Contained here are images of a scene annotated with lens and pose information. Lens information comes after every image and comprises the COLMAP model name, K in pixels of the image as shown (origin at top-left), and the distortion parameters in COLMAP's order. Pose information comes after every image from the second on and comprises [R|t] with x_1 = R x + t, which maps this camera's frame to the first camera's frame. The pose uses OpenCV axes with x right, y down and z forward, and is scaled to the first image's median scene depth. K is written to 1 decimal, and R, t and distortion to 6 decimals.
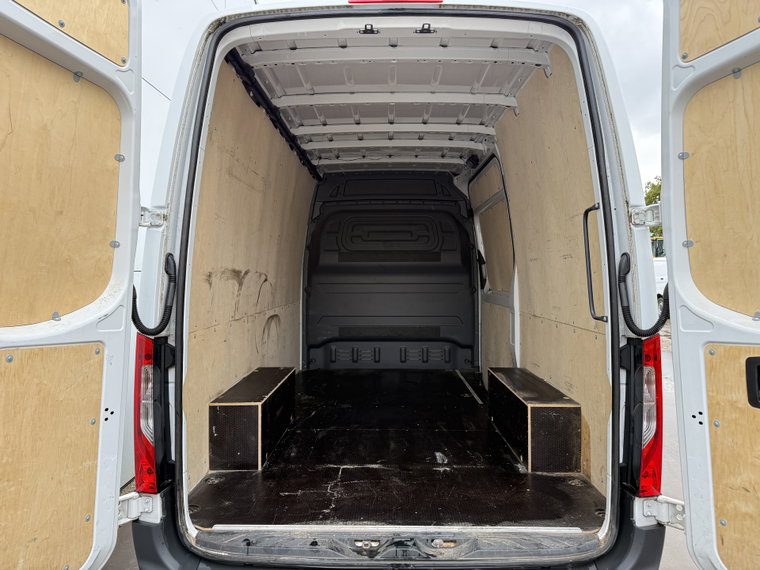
lens RADIAL K [[539.4, 0, 377.7], [0, 539.4, 277.5], [0, 0, 1]] dist [0.074908, -0.065493]
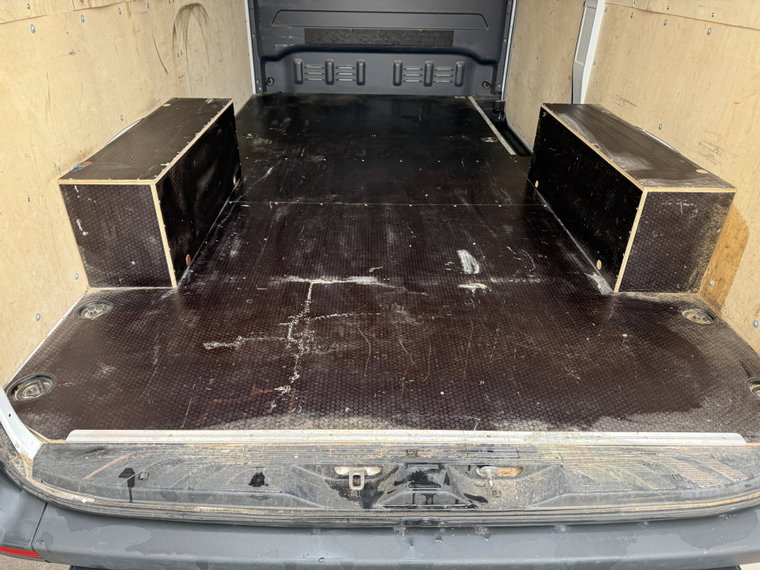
lens RADIAL K [[539.4, 0, 379.7], [0, 539.4, 283.8], [0, 0, 1]] dist [0.074908, -0.065493]
pose [[0.999095, -0.002636, 0.042442, -0.019106], [-0.019129, 0.863519, 0.503954, 0.050156], [-0.037978, -0.504310, 0.862687, 0.592306]]
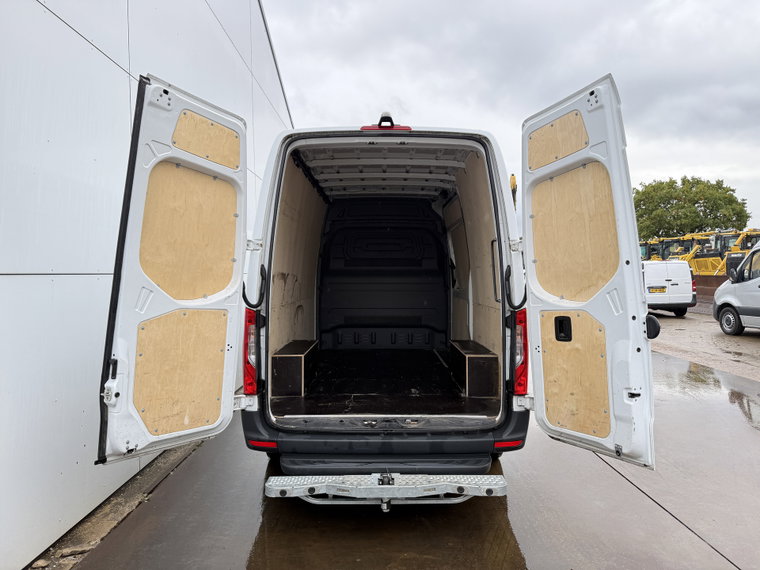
lens RADIAL K [[539.4, 0, 383.1], [0, 539.4, 280.8], [0, 0, 1]] dist [0.074908, -0.065493]
pose [[0.999777, 0.002773, 0.020948, -0.013640], [-0.002808, 0.999995, 0.001614, 0.005915], [-0.020944, -0.001673, 0.999779, -0.778058]]
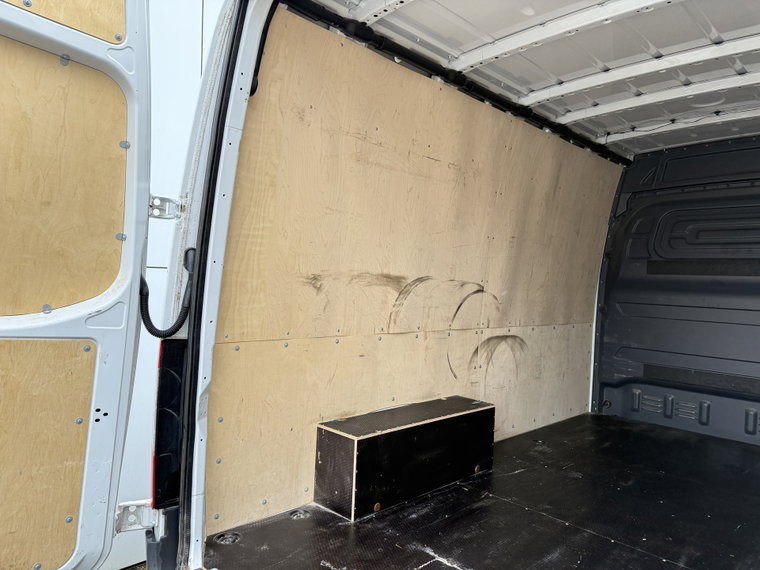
lens RADIAL K [[539.4, 0, 380.6], [0, 539.4, 287.0], [0, 0, 1]] dist [0.074908, -0.065493]
pose [[0.724904, 0.042051, -0.687565, 0.430040], [-0.048474, 0.998775, 0.009977, -0.004606], [0.687142, 0.026097, 0.726054, 0.542347]]
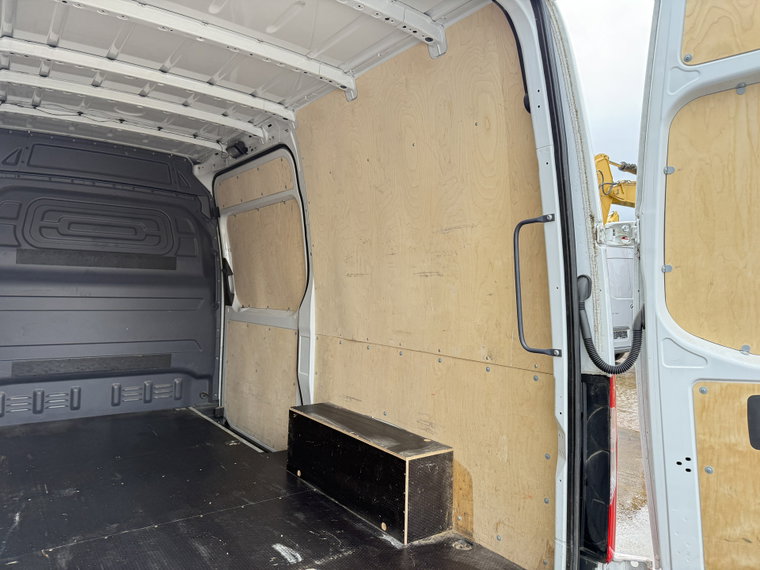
lens RADIAL K [[539.4, 0, 376.3], [0, 539.4, 278.8], [0, 0, 1]] dist [0.074908, -0.065493]
pose [[0.801771, 0.033537, 0.596690, -0.295581], [-0.023198, 0.999418, -0.025001, -0.009750], [-0.597181, 0.006203, 0.802082, 0.477961]]
